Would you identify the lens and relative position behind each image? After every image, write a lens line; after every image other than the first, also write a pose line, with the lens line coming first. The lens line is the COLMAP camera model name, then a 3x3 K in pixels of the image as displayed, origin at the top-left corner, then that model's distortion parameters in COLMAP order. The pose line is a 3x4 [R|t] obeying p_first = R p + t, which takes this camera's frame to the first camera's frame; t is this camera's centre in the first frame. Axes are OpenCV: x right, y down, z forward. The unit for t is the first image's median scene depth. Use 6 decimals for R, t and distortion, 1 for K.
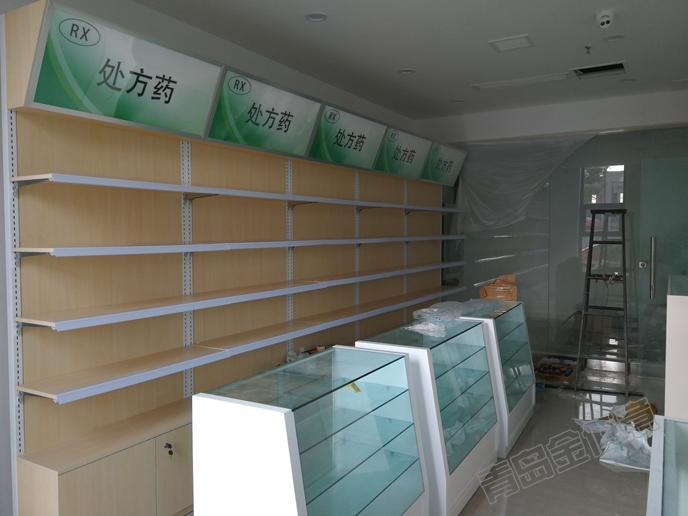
lens RADIAL K [[548.2, 0, 344.0], [0, 548.2, 258.0], [0, 0, 1]] dist [-0.000564, -0.001737]
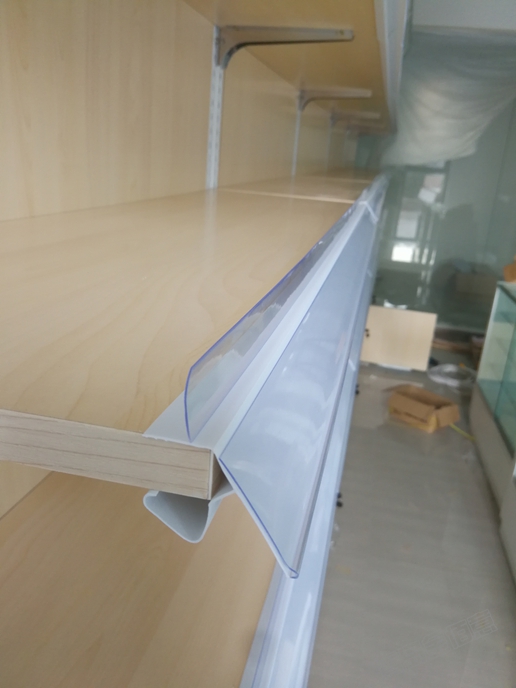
lens RADIAL K [[573.5, 0, 258.0], [0, 573.5, 344.0], [0, 0, 1]] dist [-0.000849, -0.004420]
pose [[0.946638, -0.026520, 0.321207, -0.435241], [-0.065852, 0.959670, 0.273309, -0.038948], [-0.315501, -0.279876, 0.906713, 0.747675]]
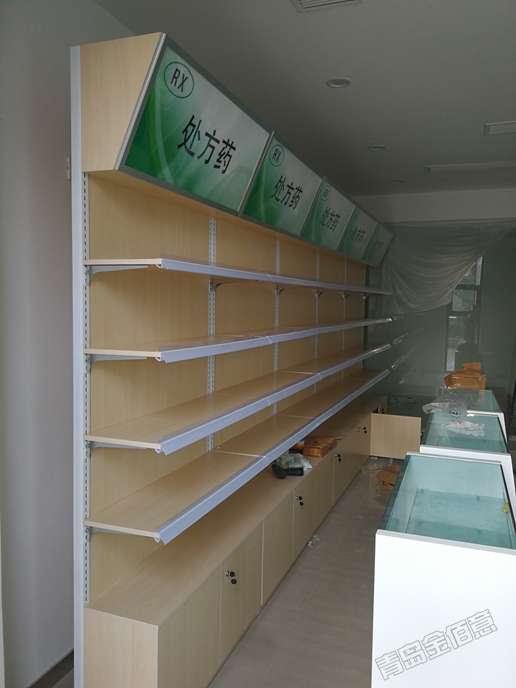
lens RADIAL K [[553.4, 0, 263.8], [0, 553.4, 347.5], [0, 0, 1]] dist [0.005357, -0.001784]
pose [[0.983993, 0.005949, 0.178110, -0.418717], [-0.011842, 0.999416, 0.032044, -0.041642], [-0.177816, -0.033640, 0.983489, 0.142060]]
